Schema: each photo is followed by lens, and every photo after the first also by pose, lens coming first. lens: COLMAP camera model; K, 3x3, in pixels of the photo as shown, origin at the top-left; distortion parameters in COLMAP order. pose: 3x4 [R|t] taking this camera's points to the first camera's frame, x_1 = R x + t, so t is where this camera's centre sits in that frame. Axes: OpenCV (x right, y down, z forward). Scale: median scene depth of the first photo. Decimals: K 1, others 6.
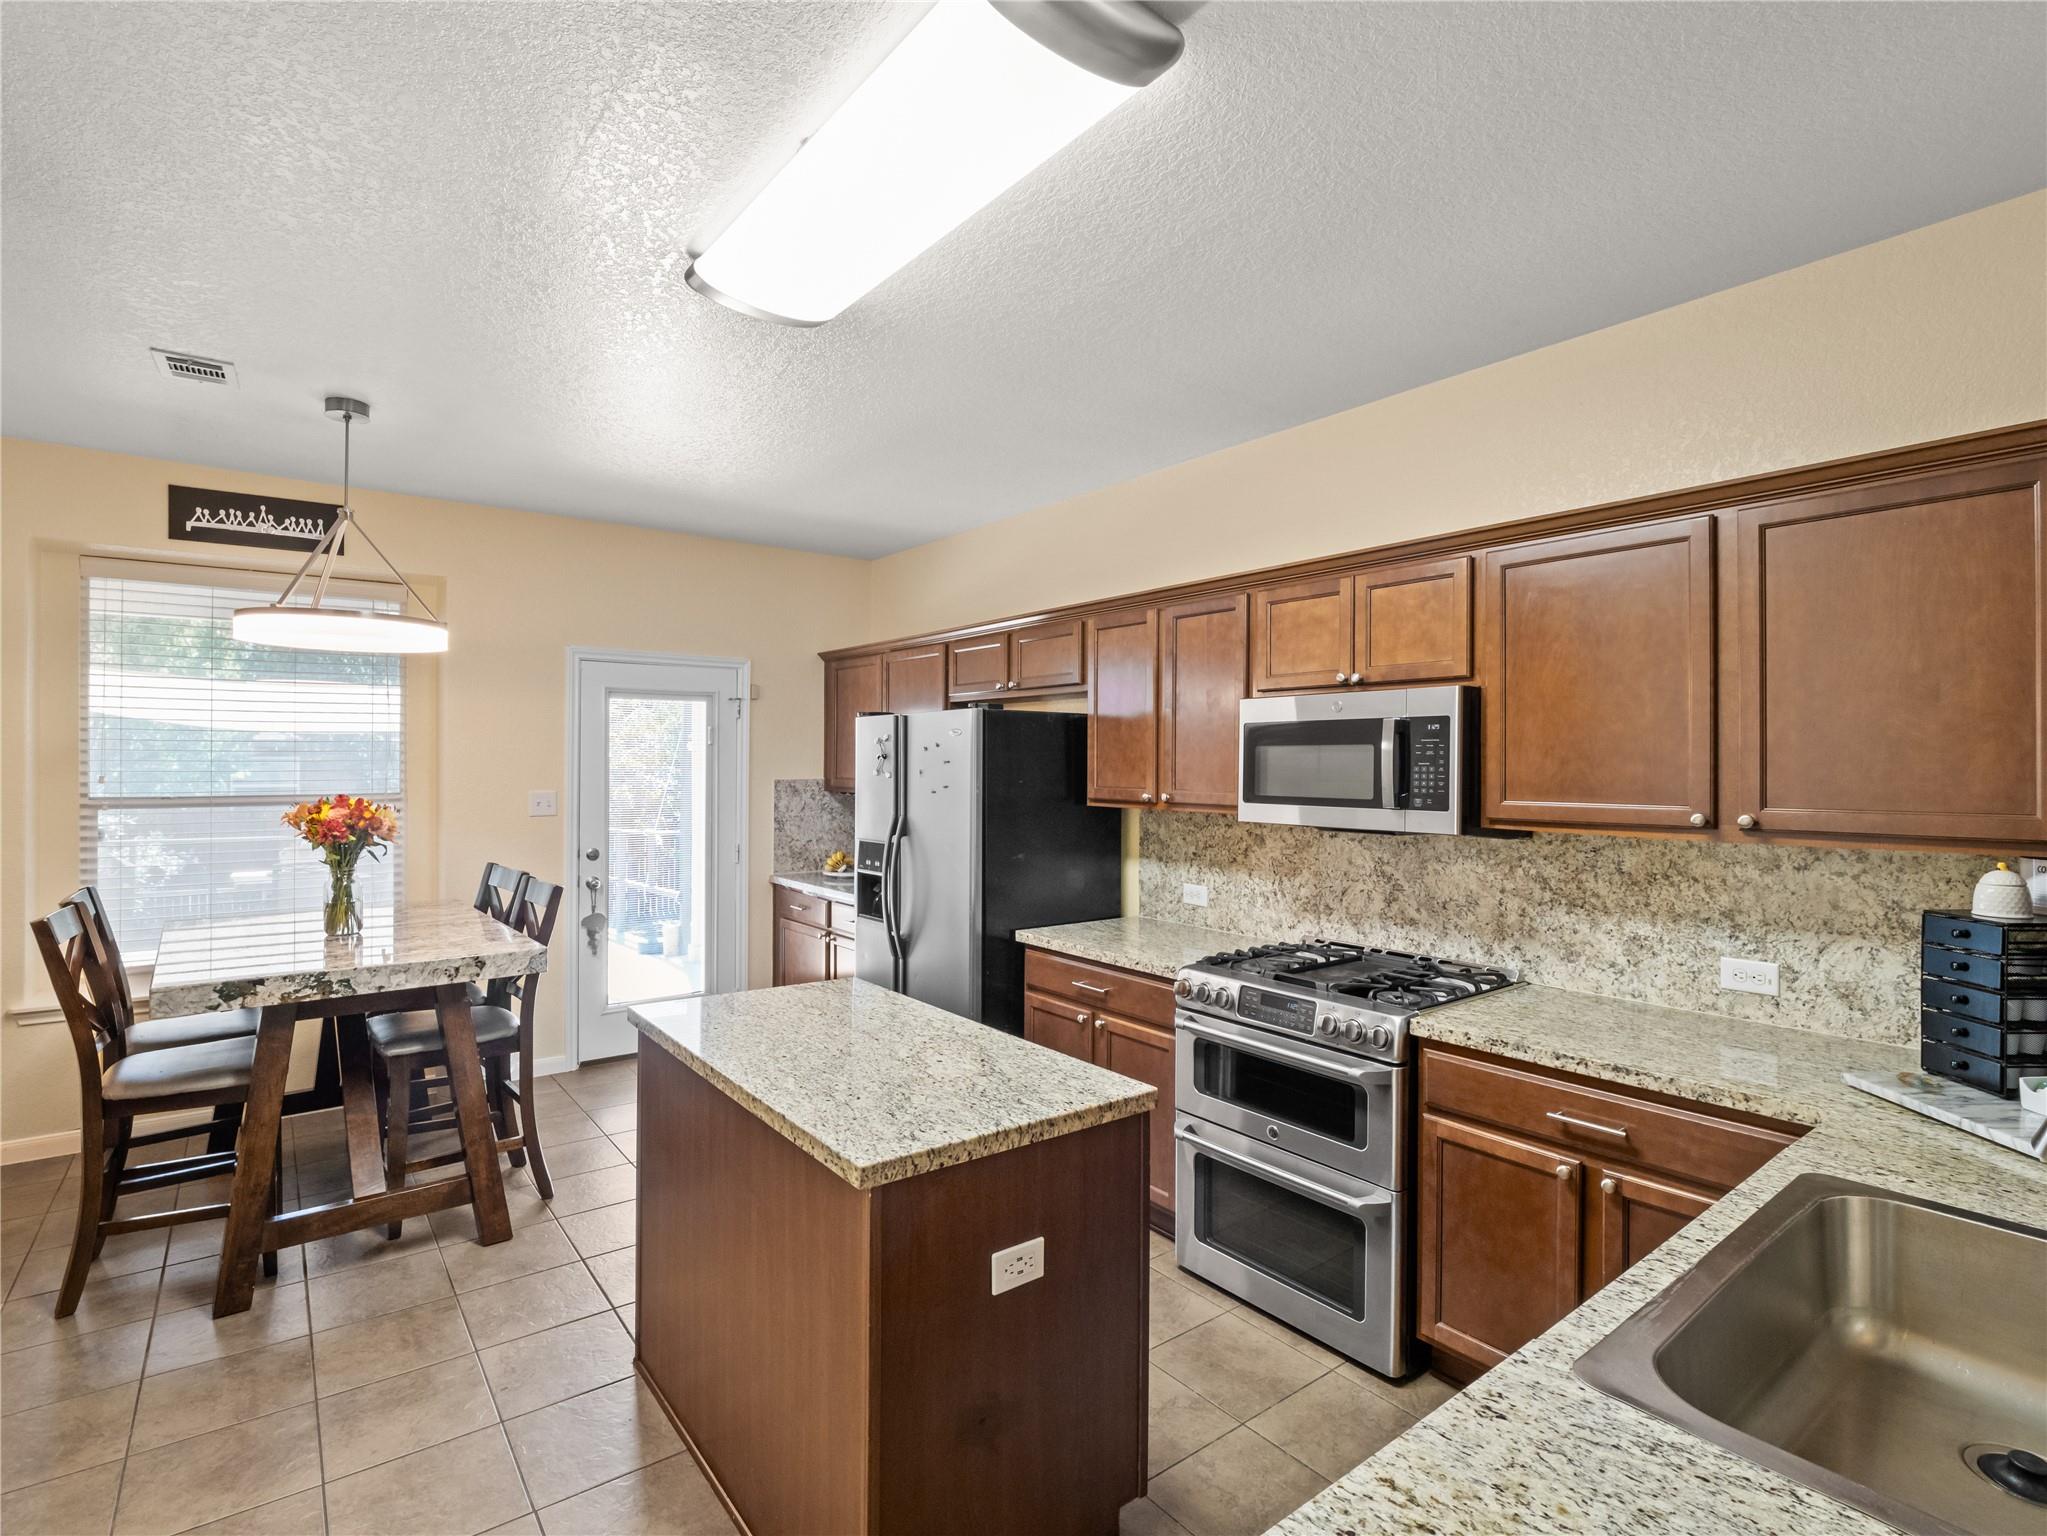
lens RADIAL K [[995.4, 0, 1017.3], [0, 995.4, 758.9], [0, 0, 1]] dist [-0.012800, -0.000978]
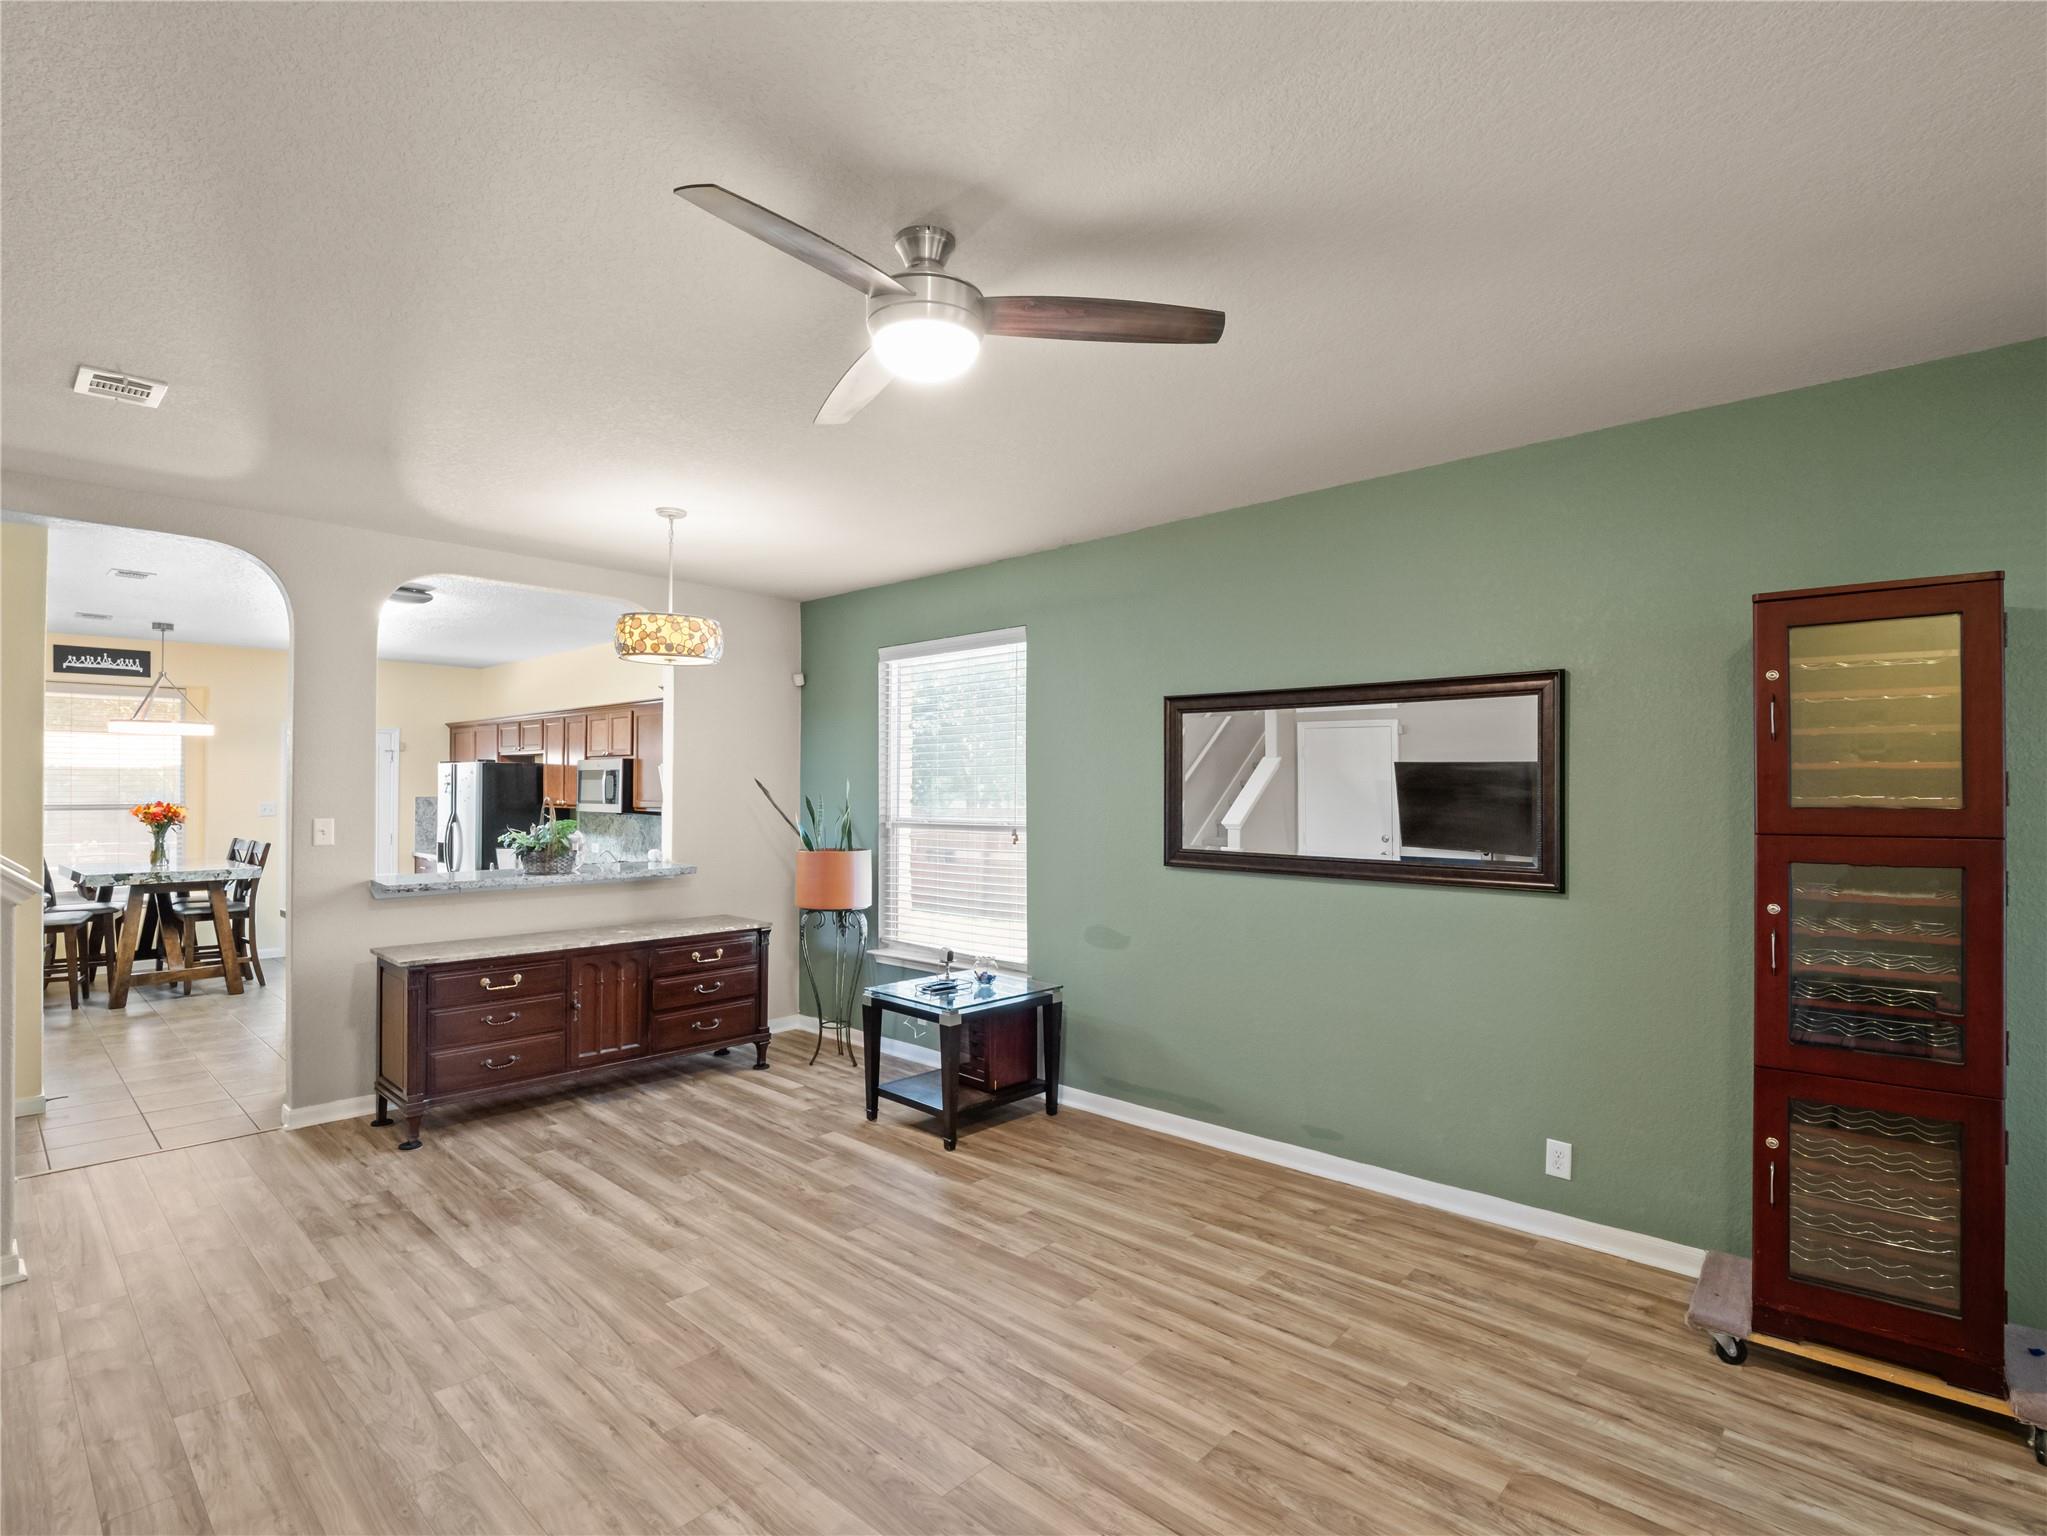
lens RADIAL K [[1005.0, 0, 1022.0], [0, 1005.0, 781.1], [0, 0, 1]] dist [-0.016938, -0.000211]
pose [[0.985273, 0.000059, 0.170989, 0.802189], [-0.000041, 1.000000, -0.000110, -0.008585], [-0.170989, 0.000101, 0.985273, -1.452131]]
